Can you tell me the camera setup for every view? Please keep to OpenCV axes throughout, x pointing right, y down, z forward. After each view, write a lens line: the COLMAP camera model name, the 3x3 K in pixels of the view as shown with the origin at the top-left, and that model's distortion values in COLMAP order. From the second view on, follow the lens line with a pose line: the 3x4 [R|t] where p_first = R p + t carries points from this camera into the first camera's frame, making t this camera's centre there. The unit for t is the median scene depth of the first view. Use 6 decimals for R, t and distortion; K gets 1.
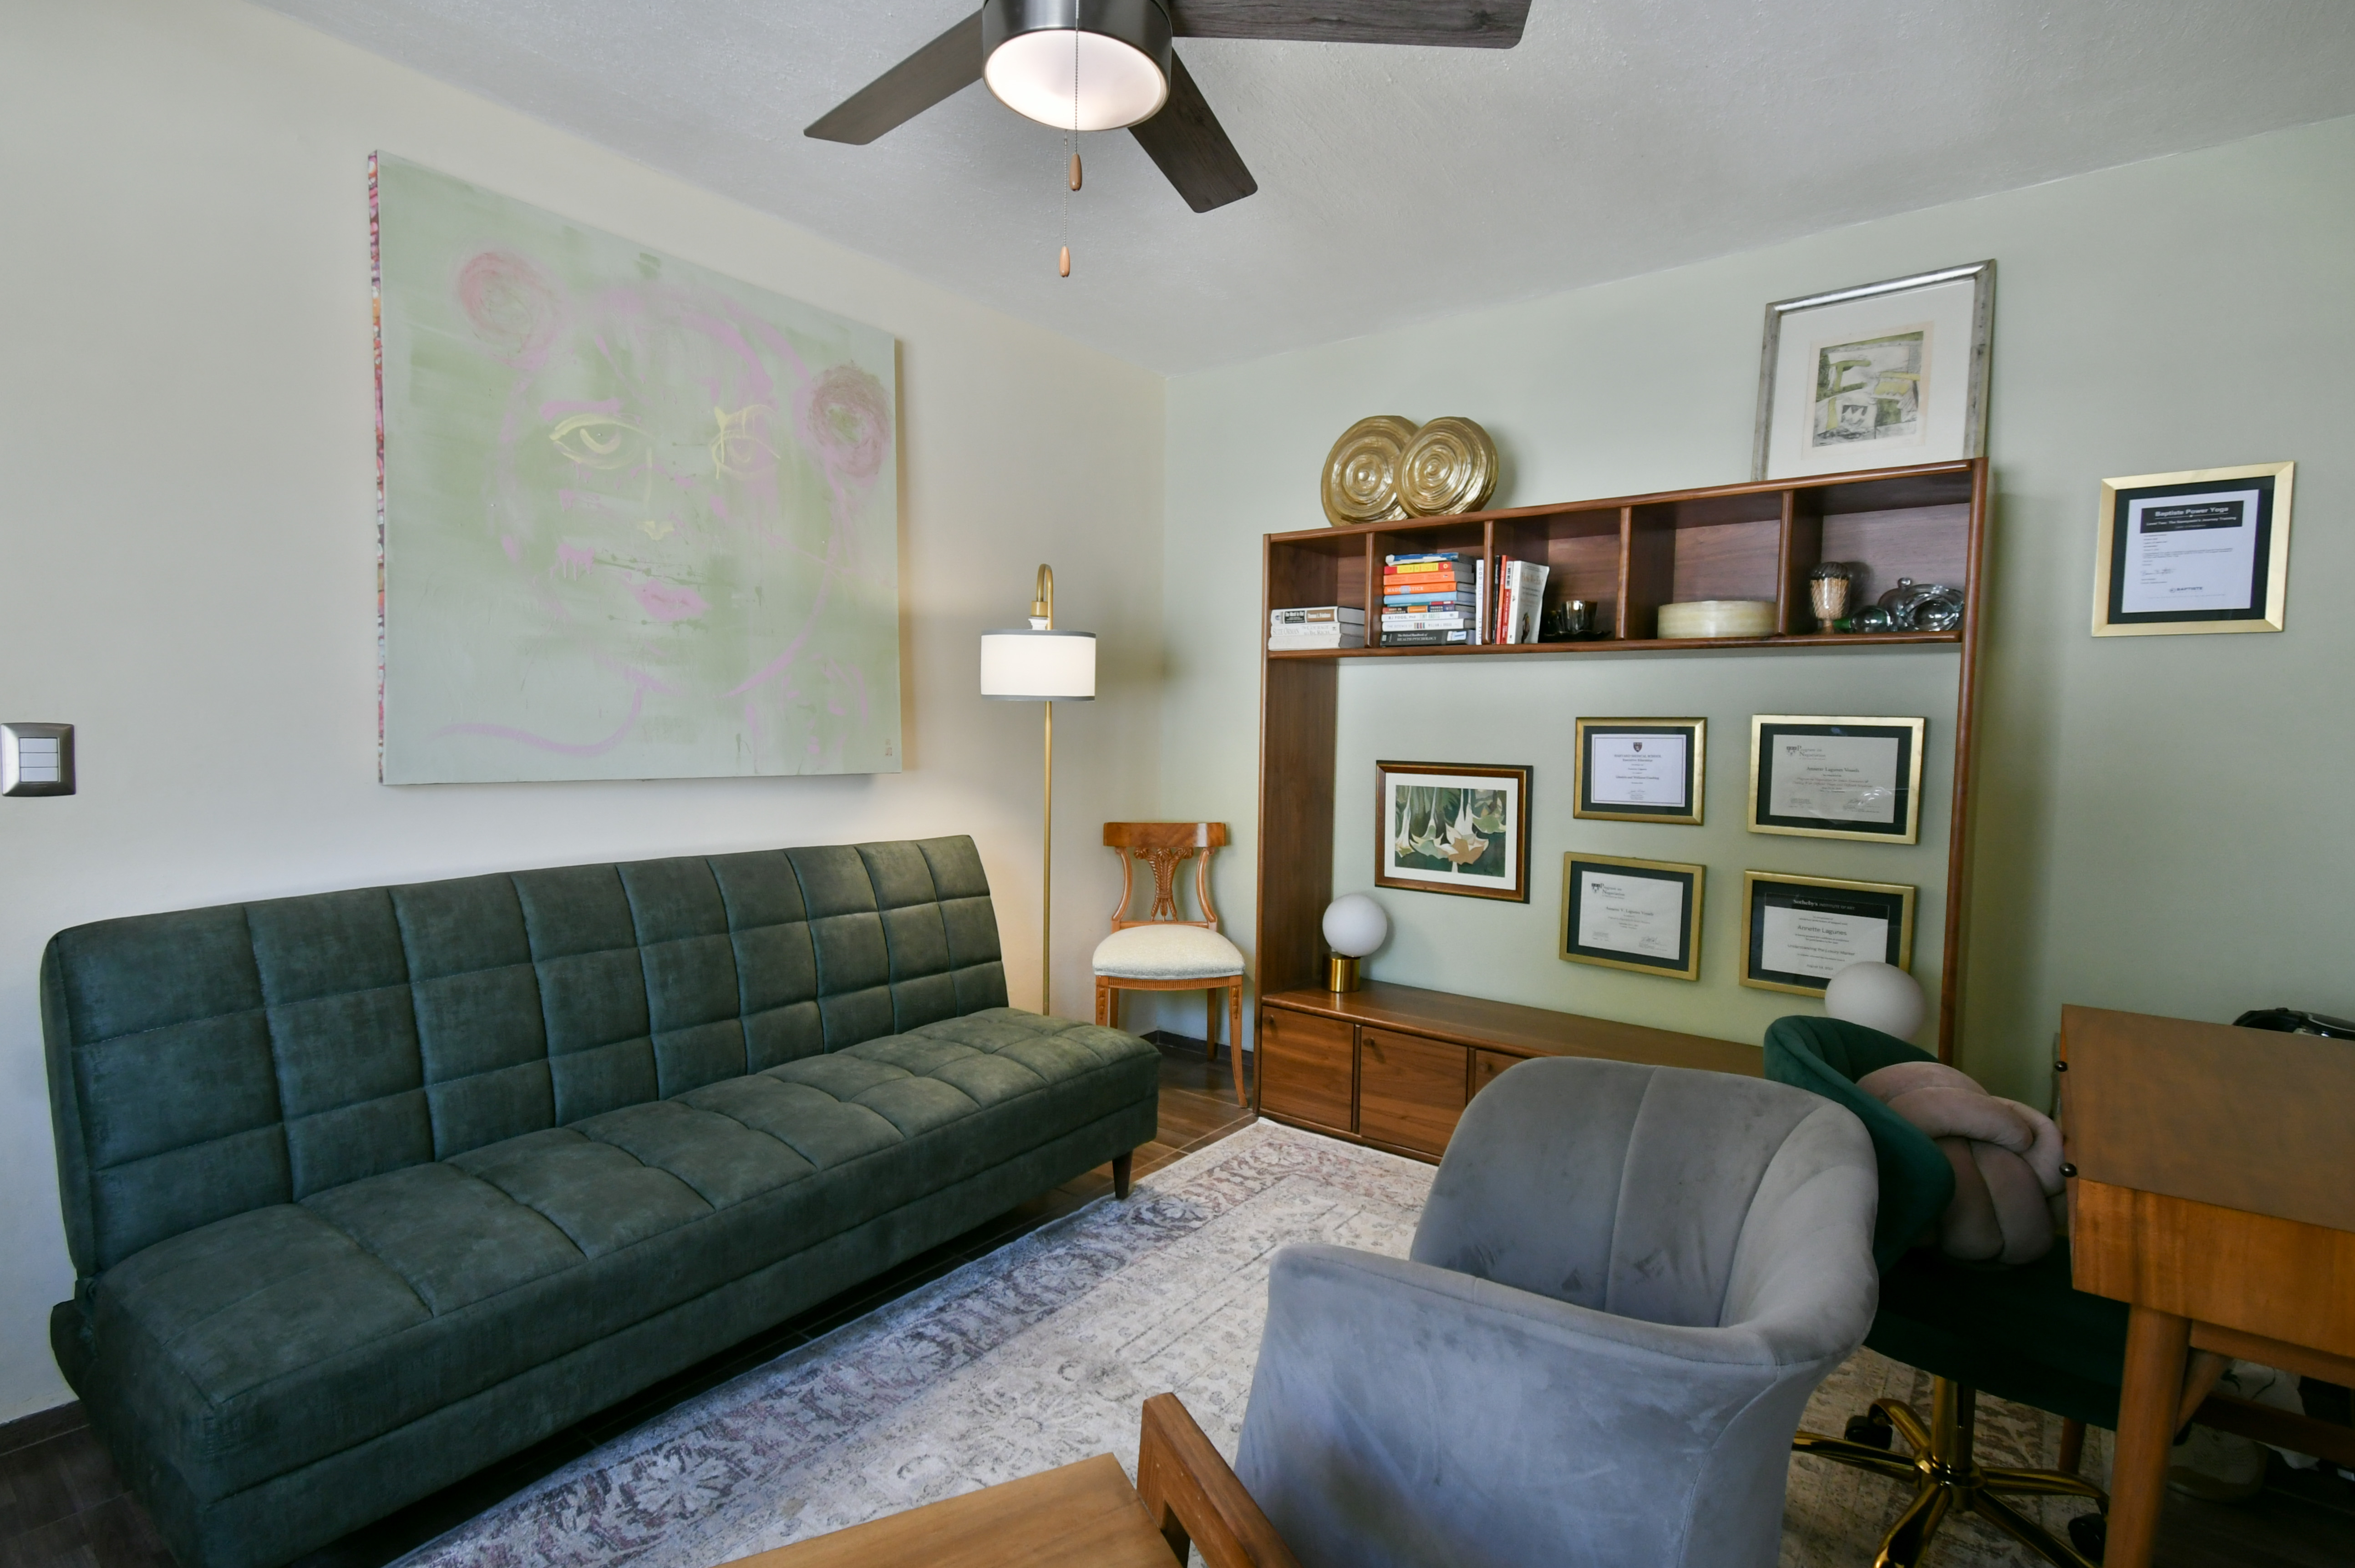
lens RADIAL K [[1077.9, 0, 1177.5], [0, 1077.9, 784.0], [0, 0, 1]] dist [0.006204, 0.000313]
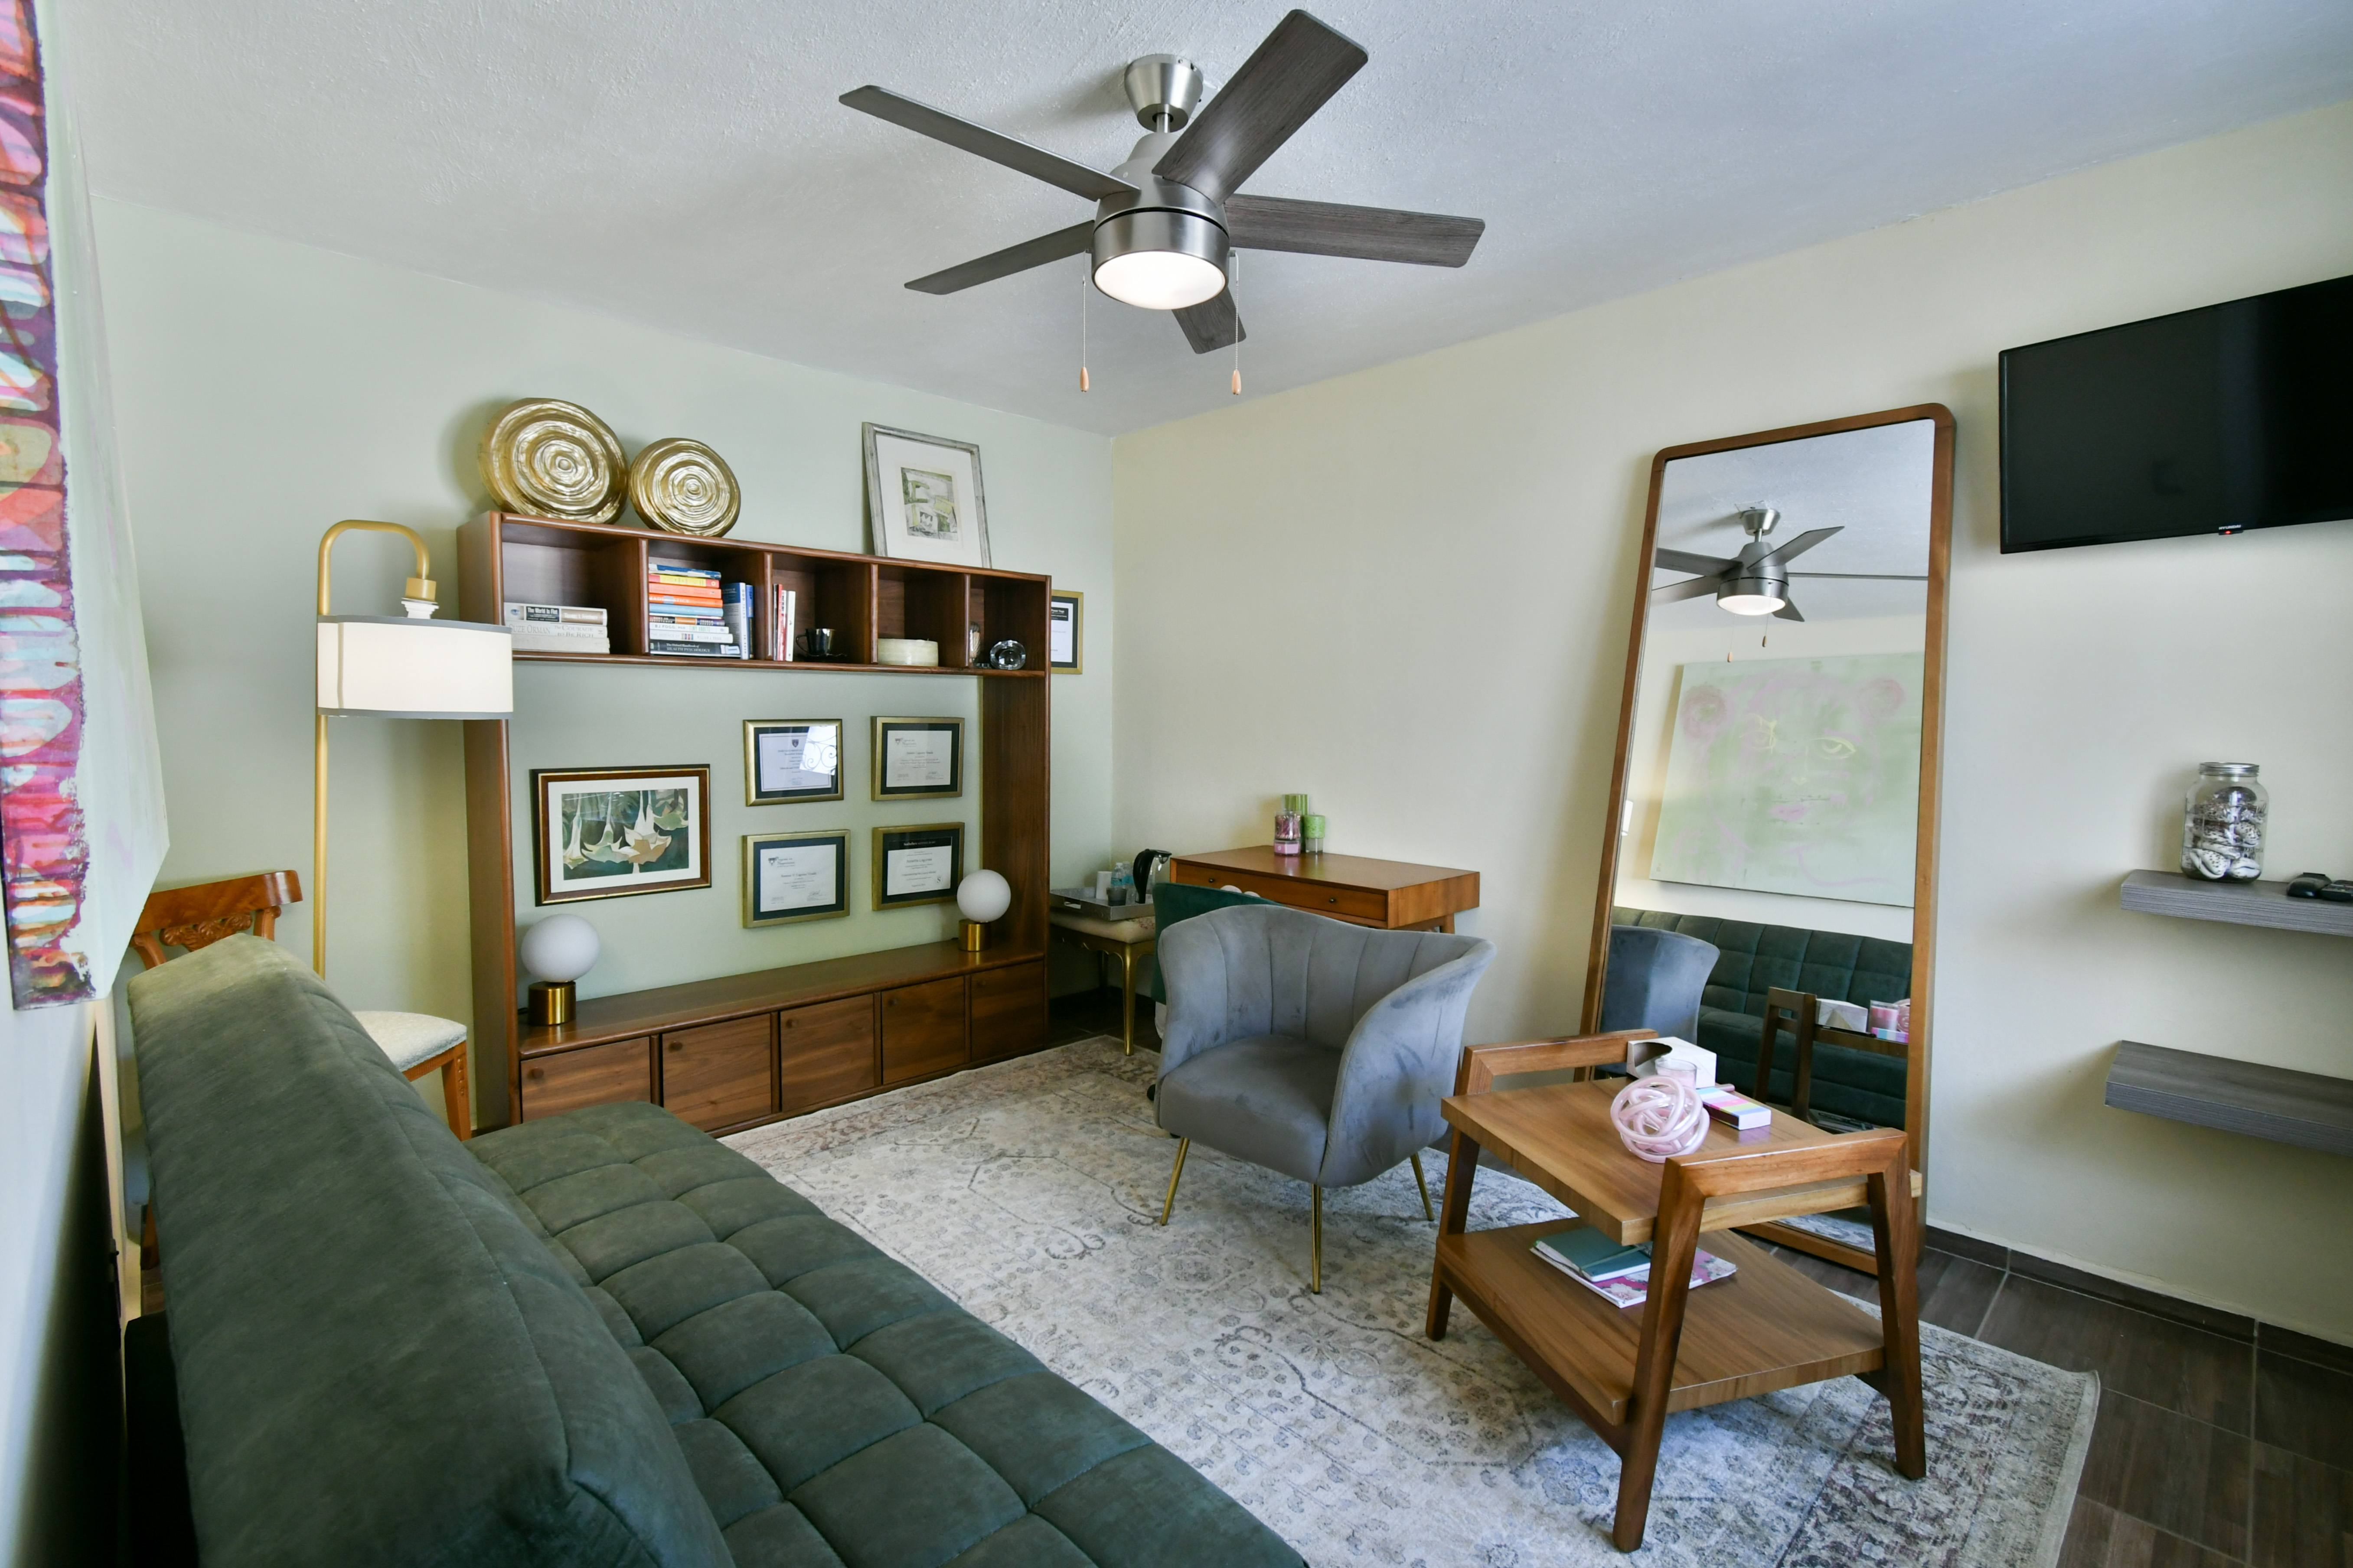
lens RADIAL K [[1023.9, 0, 1176.5], [0, 1023.9, 784.0], [0, 0, 1]] dist [-0.001370, -0.000538]
pose [[0.184823, -0.084409, 0.979140, -0.633697], [0.057292, 0.995536, 0.075008, -0.048730], [-0.981100, 0.042234, 0.188834, 0.332957]]
